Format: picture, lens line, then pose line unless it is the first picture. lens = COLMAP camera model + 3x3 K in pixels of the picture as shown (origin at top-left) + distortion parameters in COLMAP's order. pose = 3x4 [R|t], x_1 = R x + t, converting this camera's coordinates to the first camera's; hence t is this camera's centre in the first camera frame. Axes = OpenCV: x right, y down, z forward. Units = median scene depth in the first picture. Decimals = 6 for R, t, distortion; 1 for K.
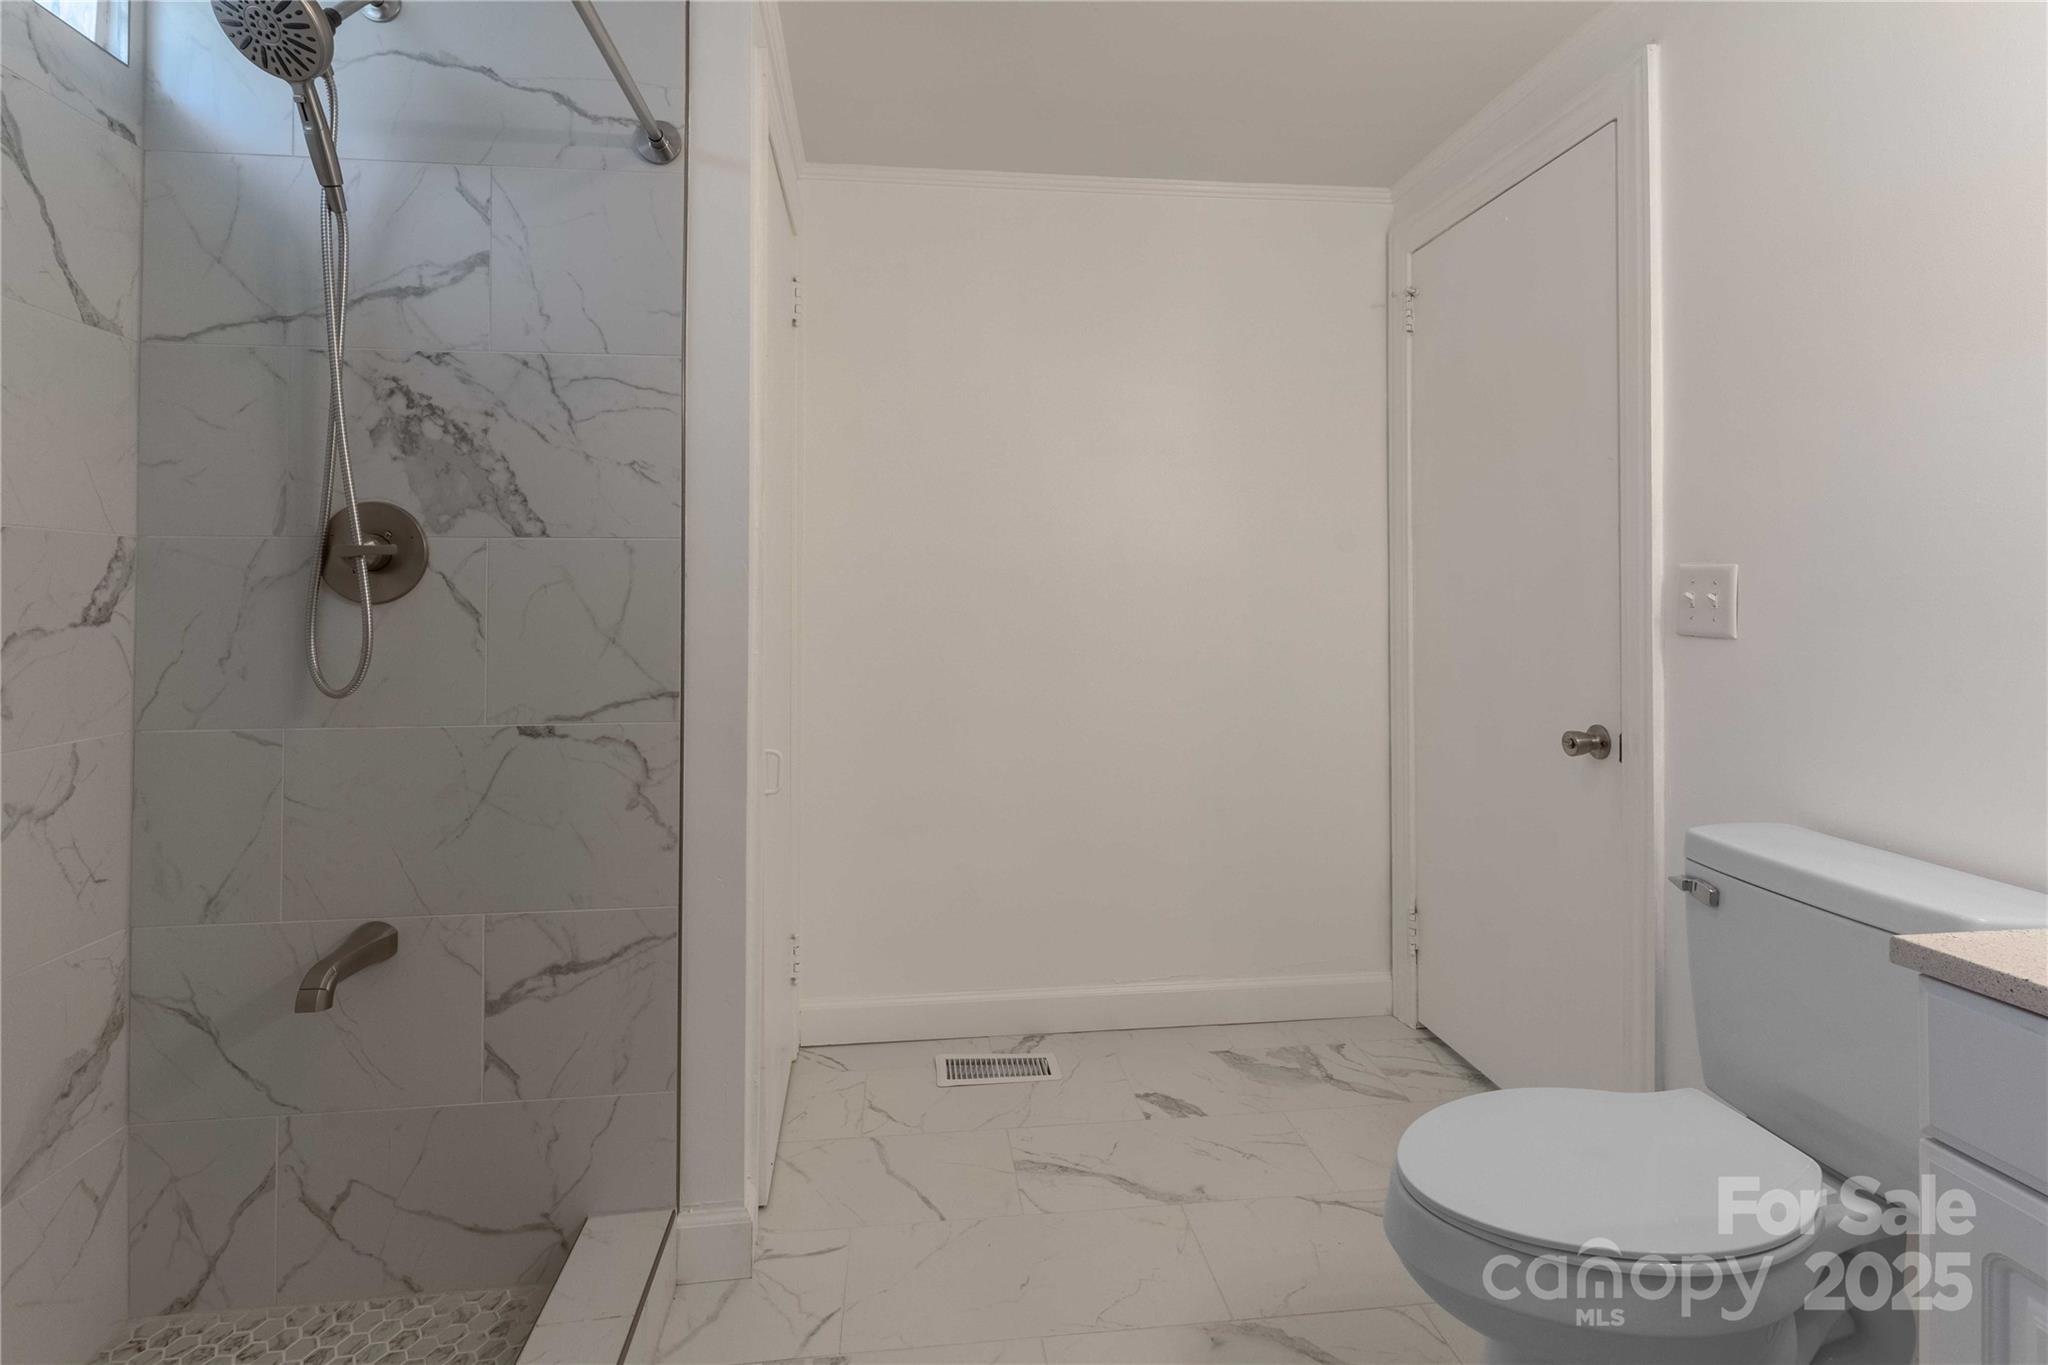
lens RADIAL K [[1004.4, 0, 1023.0], [0, 1004.4, 581.2], [0, 0, 1]] dist [0.001982, 0.000299]
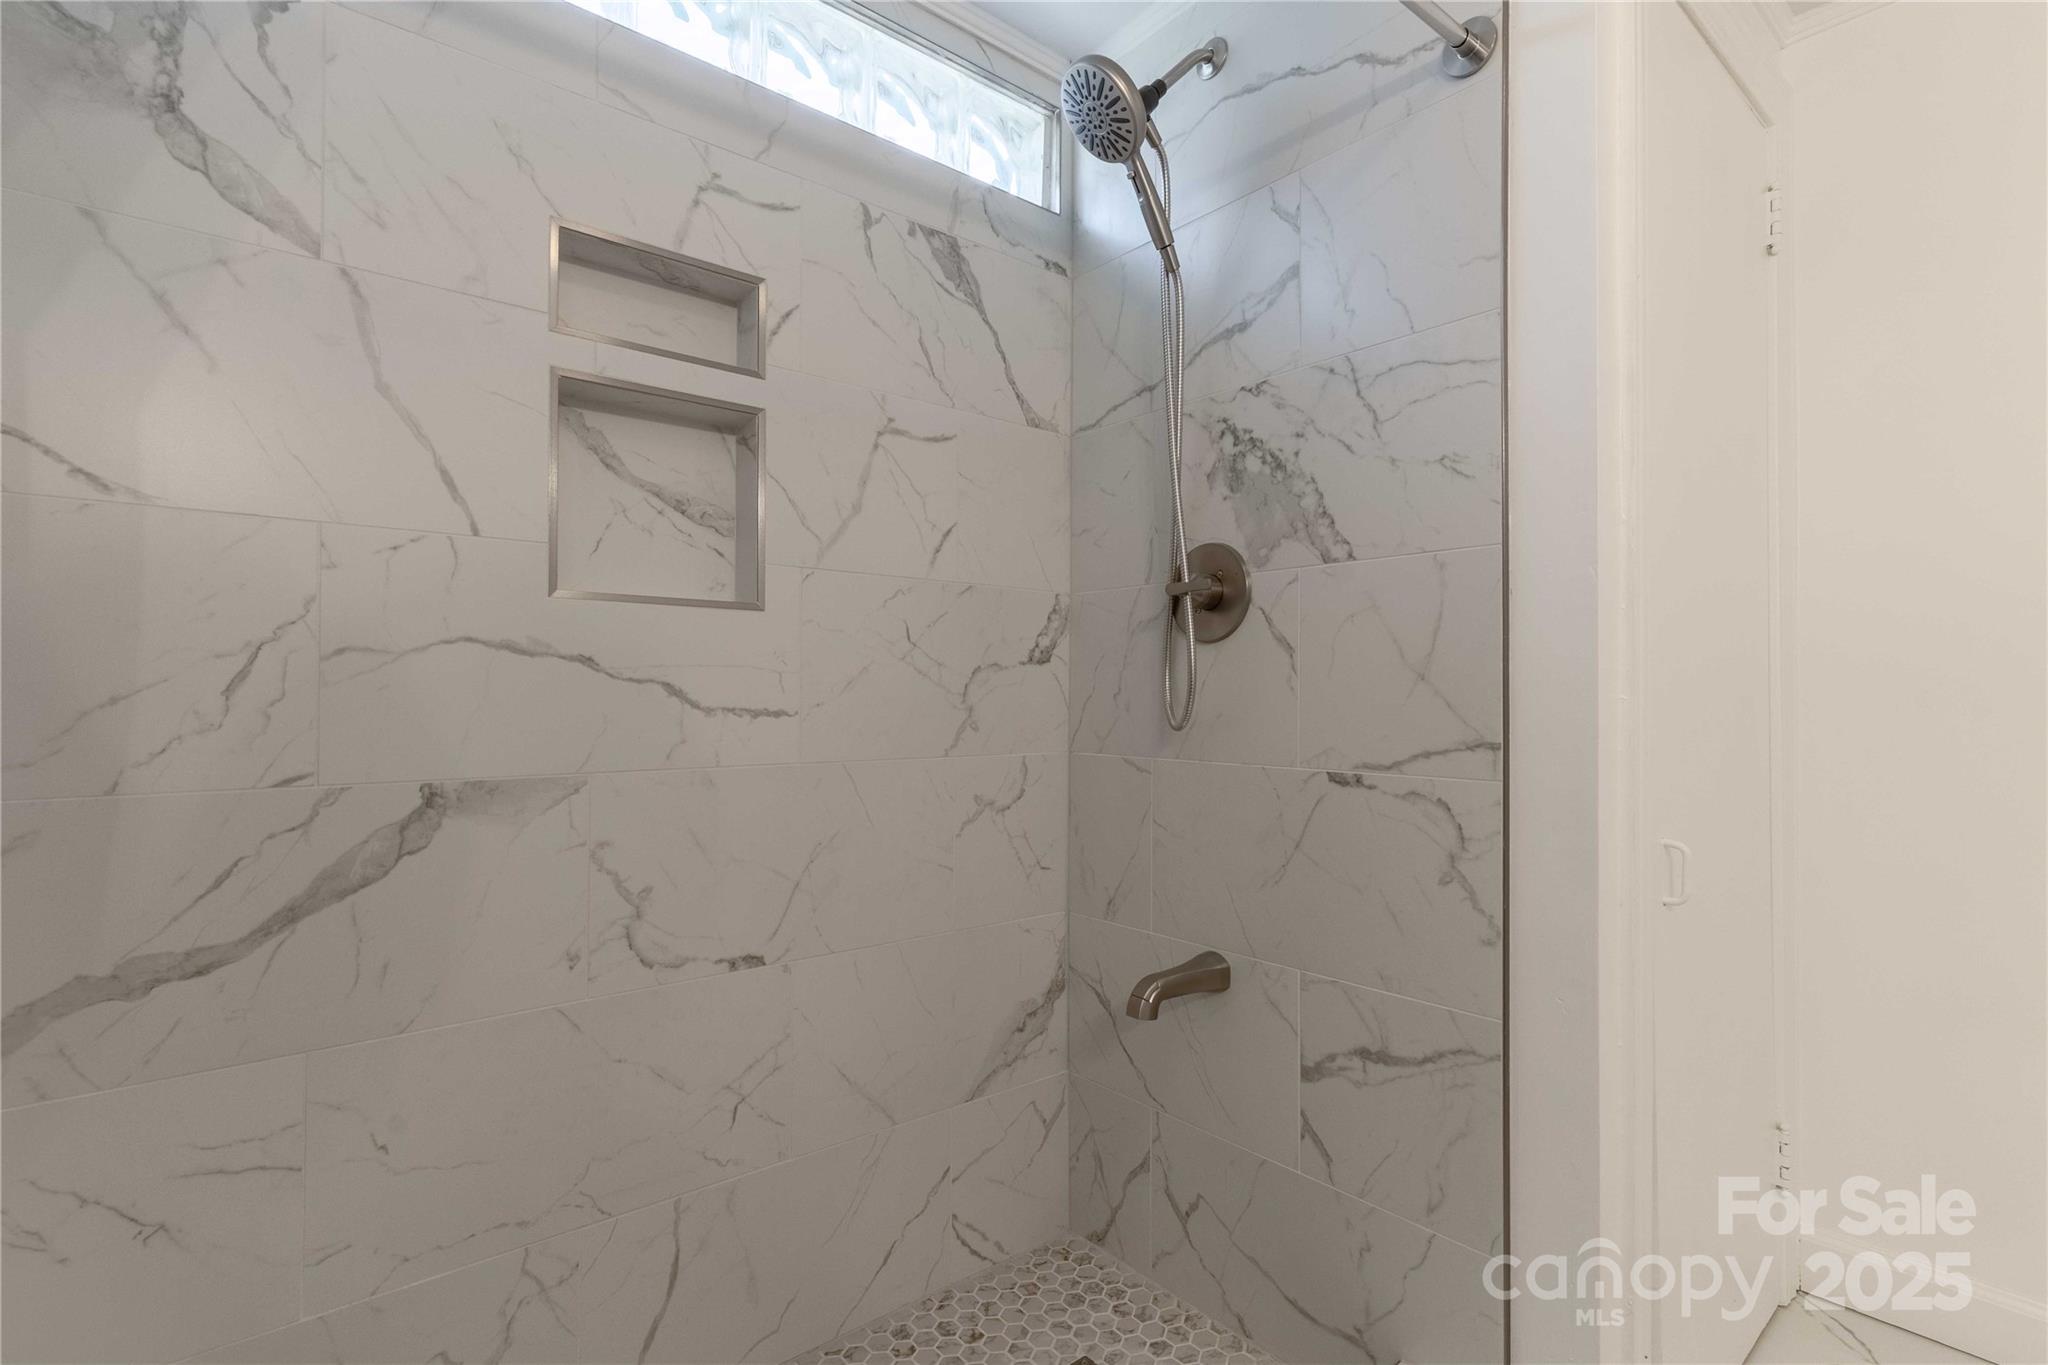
lens RADIAL K [[978.1, 0, 1039.5], [0, 978.1, 678.5], [0, 0, 1]] dist [0.001187, 0.000068]
pose [[0.548019, -0.010887, -0.836395, 0.094383], [0.009596, 0.999931, -0.006728, 0.064052], [0.836411, -0.004339, 0.548085, 0.301865]]
